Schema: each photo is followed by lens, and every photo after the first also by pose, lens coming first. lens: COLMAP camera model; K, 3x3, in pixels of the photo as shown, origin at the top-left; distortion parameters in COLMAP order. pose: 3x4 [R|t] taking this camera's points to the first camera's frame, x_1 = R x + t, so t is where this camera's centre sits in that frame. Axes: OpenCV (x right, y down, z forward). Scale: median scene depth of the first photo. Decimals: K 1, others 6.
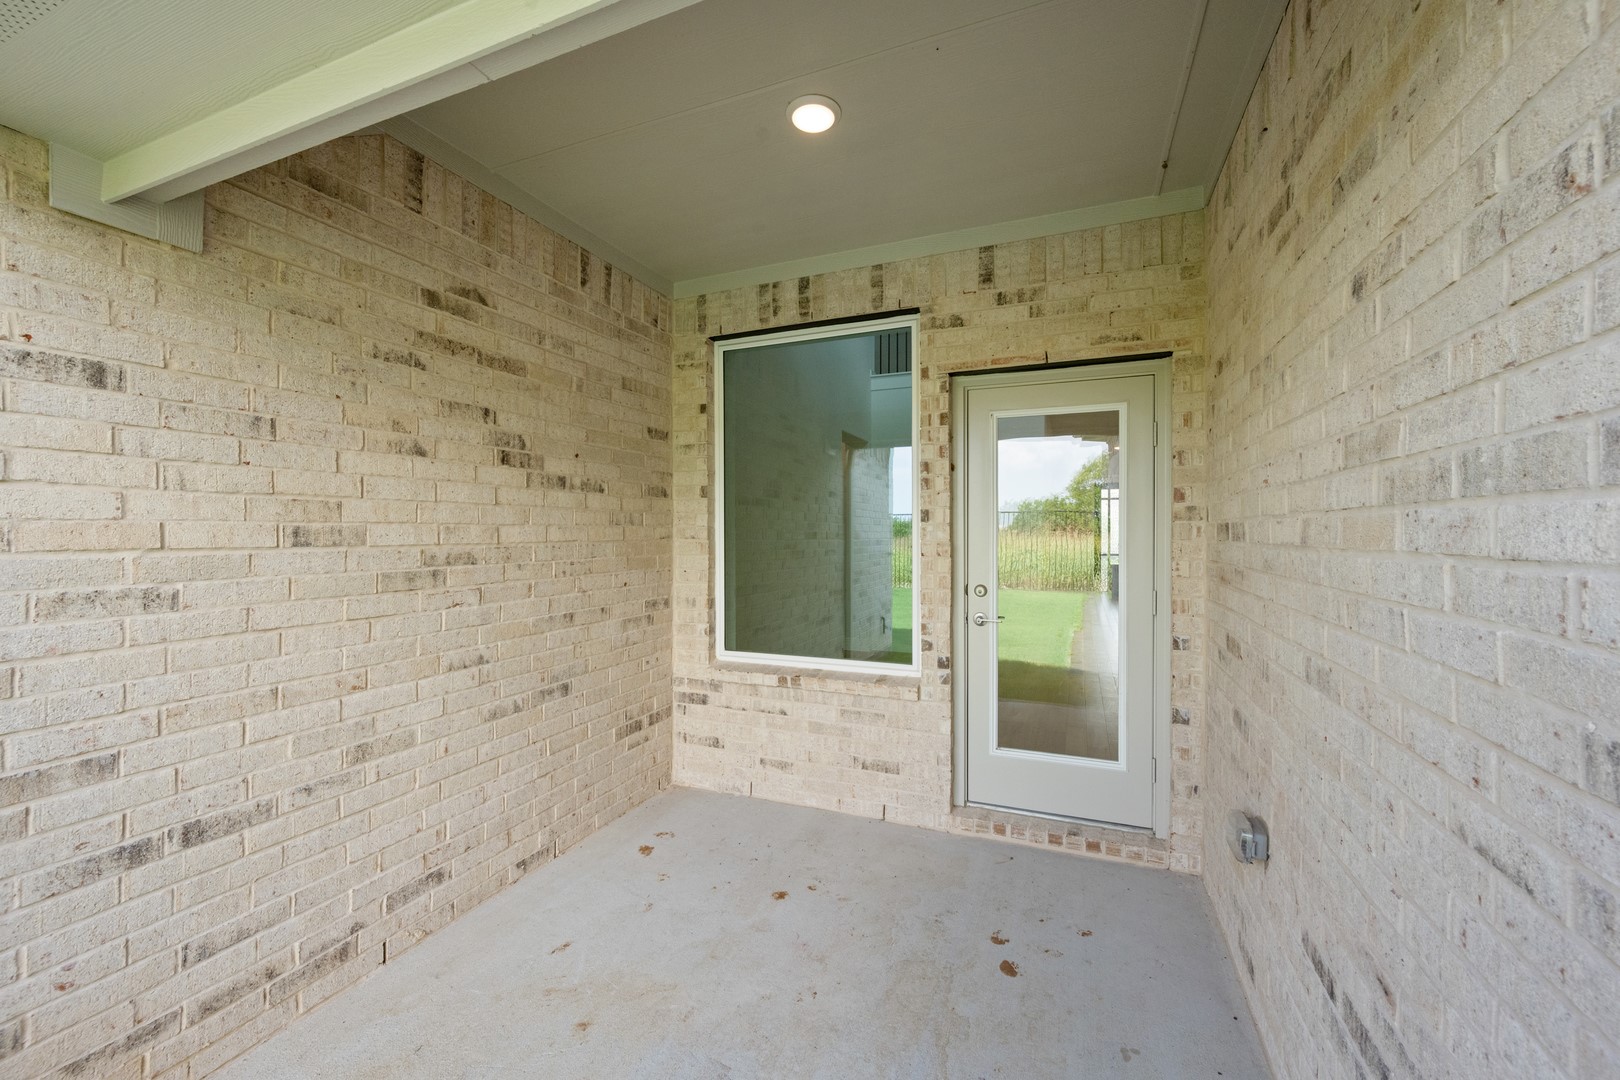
lens RADIAL K [[636.1, 0, 809.1], [0, 636.1, 542.6], [0, 0, 1]] dist [-0.000287, 0.000461]
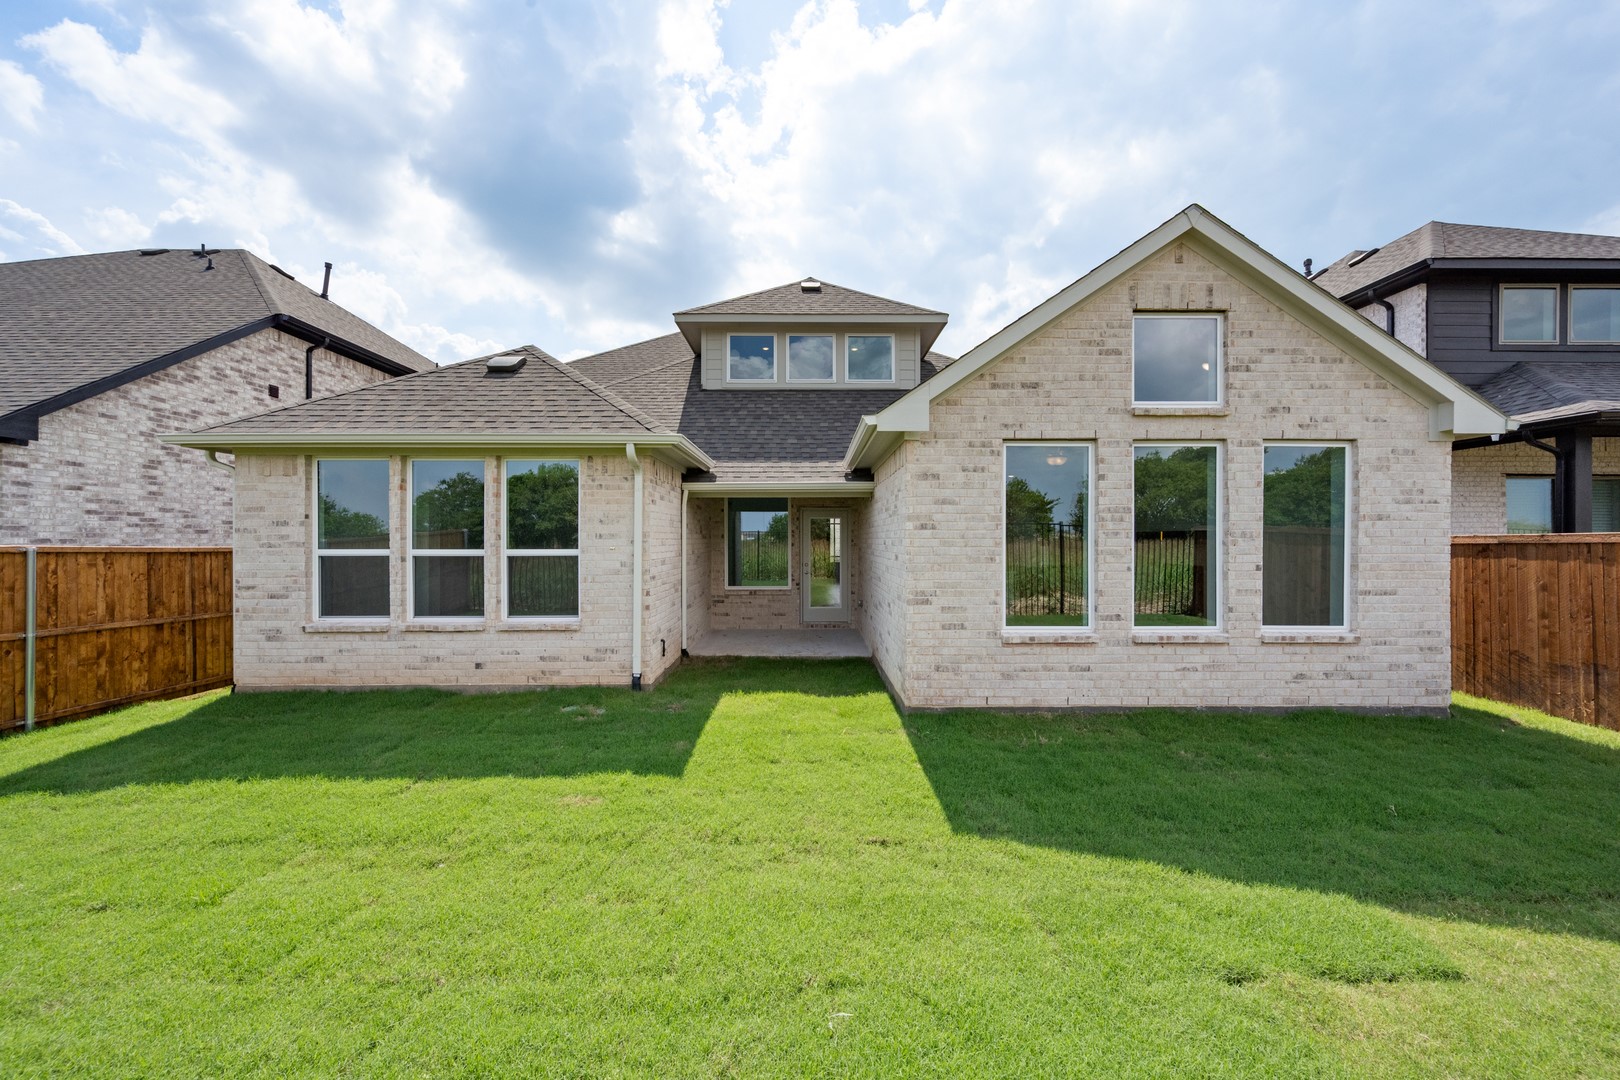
lens RADIAL K [[636.1, 0, 810.5], [0, 636.1, 542.6], [0, 0, 1]] dist [-0.000287, 0.000461]
pose [[0.917516, 0.002590, 0.397690, -1.087182], [0.000170, 0.999976, -0.006905, -0.026439], [-0.397699, 0.006403, 0.917494, -2.215674]]
